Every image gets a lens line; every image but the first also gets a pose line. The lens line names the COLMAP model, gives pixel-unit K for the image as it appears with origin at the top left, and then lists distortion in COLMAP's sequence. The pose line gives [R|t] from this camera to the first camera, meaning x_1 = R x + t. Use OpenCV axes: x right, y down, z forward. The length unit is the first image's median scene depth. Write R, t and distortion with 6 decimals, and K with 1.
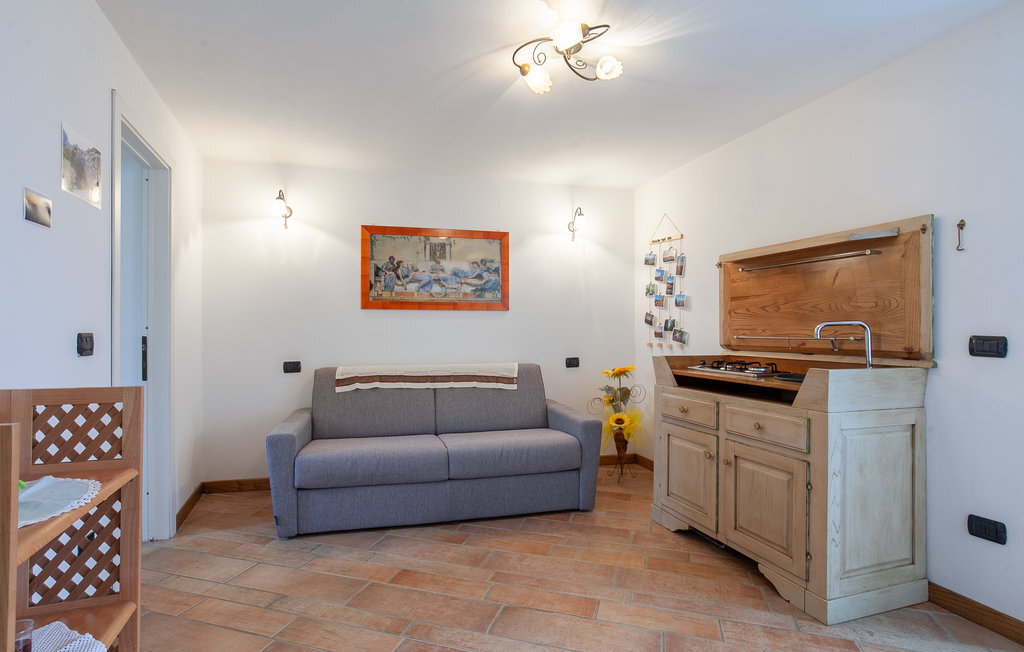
lens RADIAL K [[522.6, 0, 512.0], [0, 522.6, 326.0], [0, 0, 1]] dist [0.001113, 0.000016]
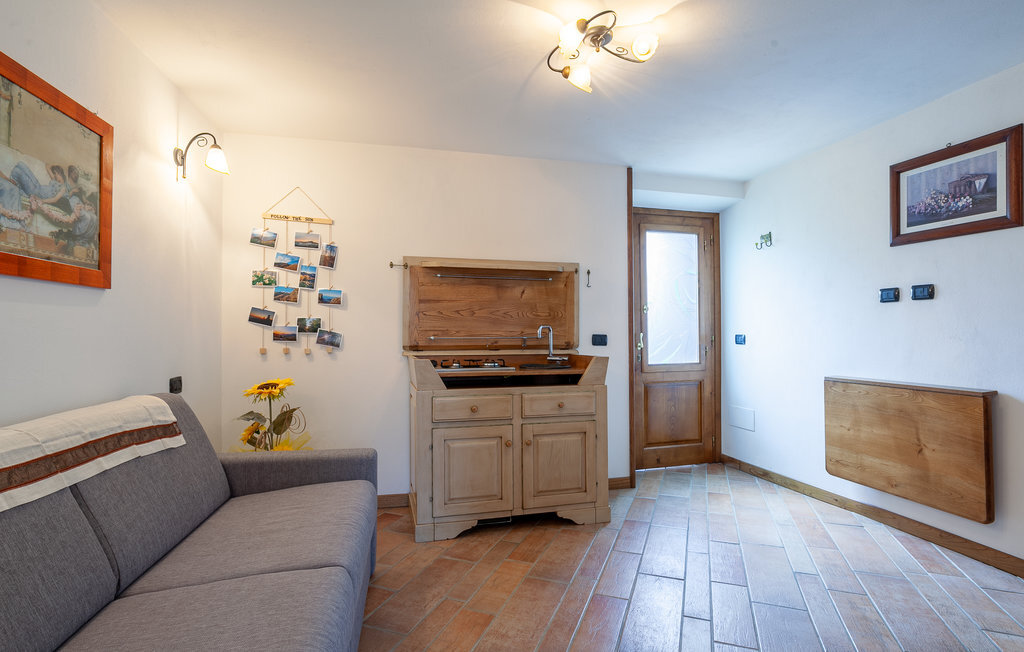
lens RADIAL K [[512.6, 0, 512.0], [0, 512.6, 326.0], [0, 0, 1]] dist [-0.002333, 0.000058]
pose [[0.035210, 0.014527, 0.999274, -0.508894], [-0.006642, 0.999876, -0.014301, 0.009135], [-0.999358, -0.006134, 0.035302, 0.678215]]
